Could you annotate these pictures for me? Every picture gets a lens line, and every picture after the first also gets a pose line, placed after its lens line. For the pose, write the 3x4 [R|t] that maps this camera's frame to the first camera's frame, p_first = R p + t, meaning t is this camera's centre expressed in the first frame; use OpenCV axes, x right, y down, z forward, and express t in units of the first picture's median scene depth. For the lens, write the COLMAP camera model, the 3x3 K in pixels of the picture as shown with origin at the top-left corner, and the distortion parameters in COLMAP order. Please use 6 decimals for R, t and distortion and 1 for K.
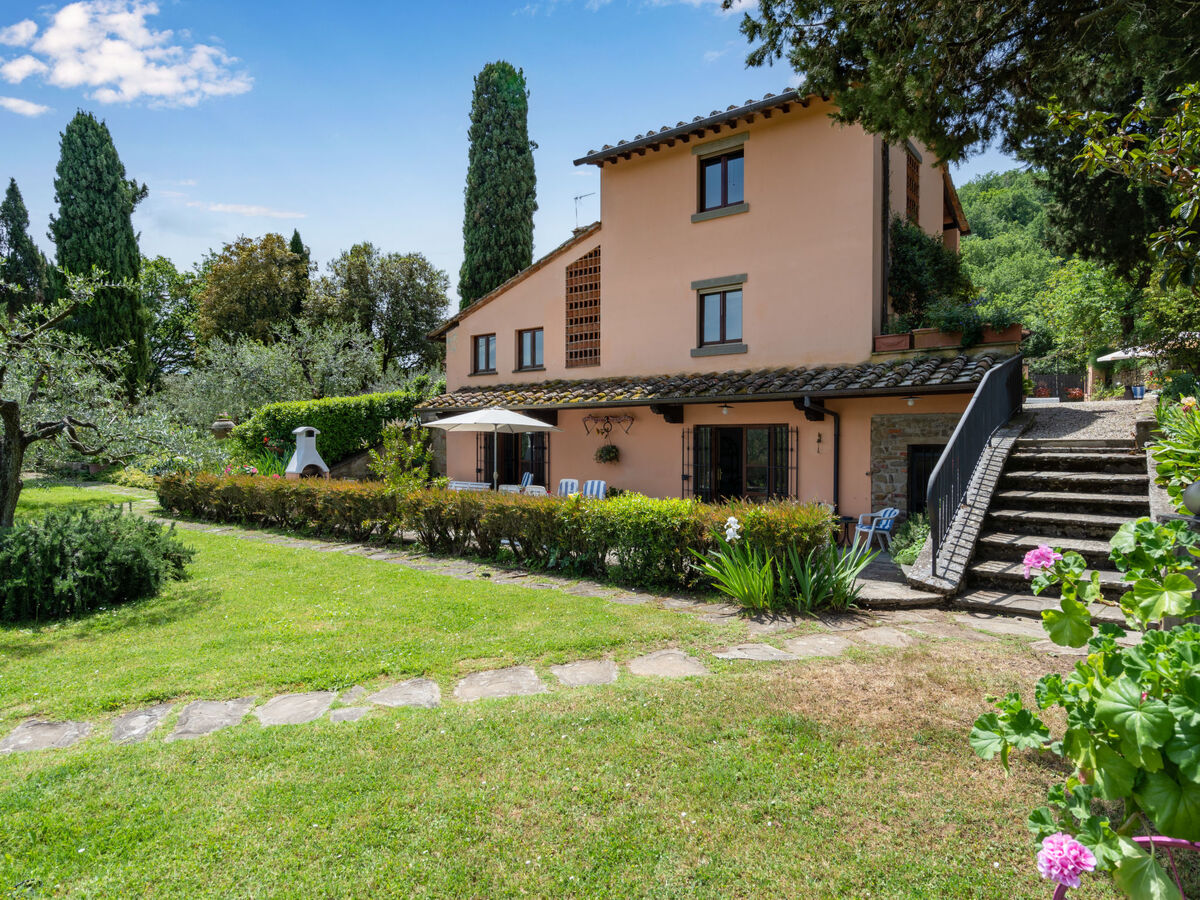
lens RADIAL K [[763.8, 0, 643.4], [0, 763.8, 453.8], [0, 0, 1]] dist [0.005857, -0.004877]
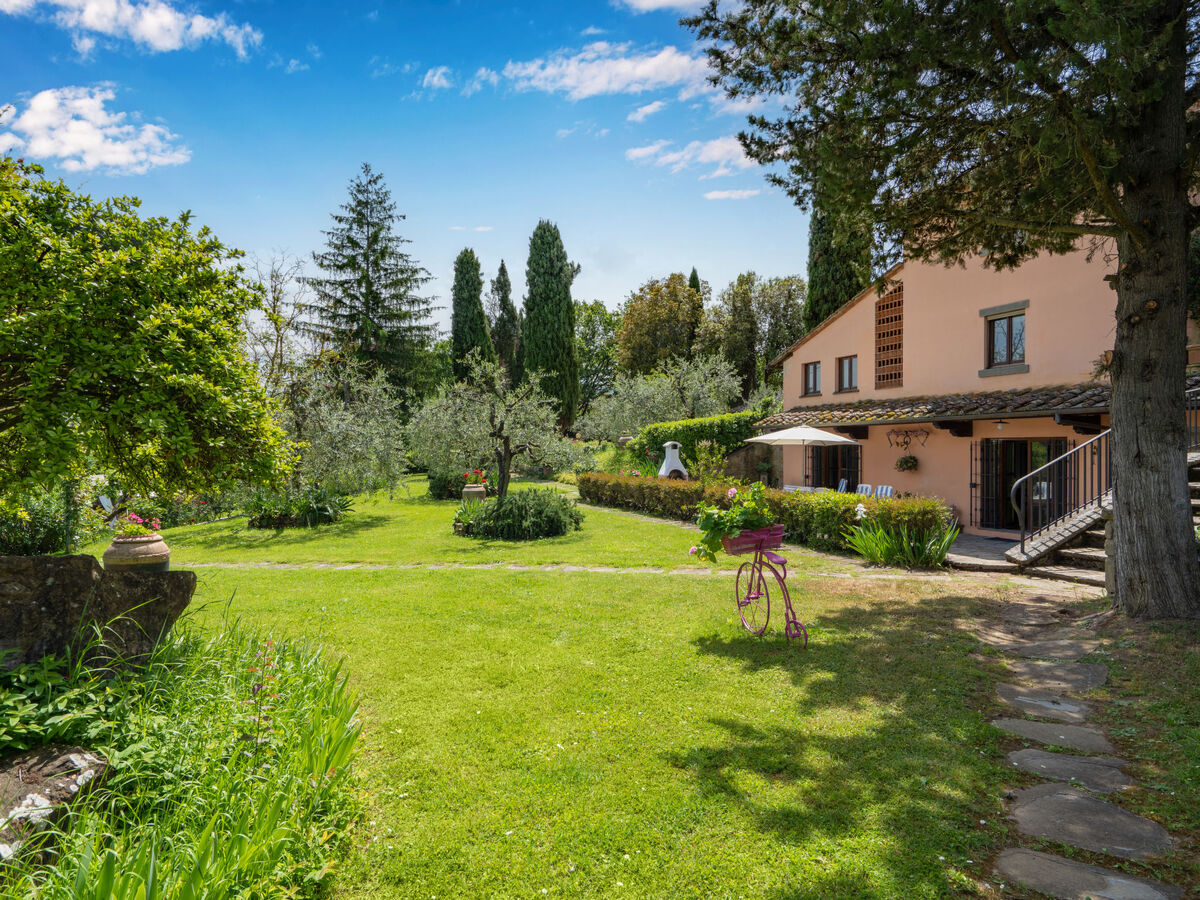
lens RADIAL K [[783.0, 0, 600.0], [0, 783.0, 450.0], [0, 0, 1]] dist [-0.000037, 0.000562]
pose [[0.846862, -0.000435, -0.531812, 0.177078], [-0.007924, 0.999878, -0.013436, -0.000883], [0.531753, 0.015592, 0.846756, -0.226896]]
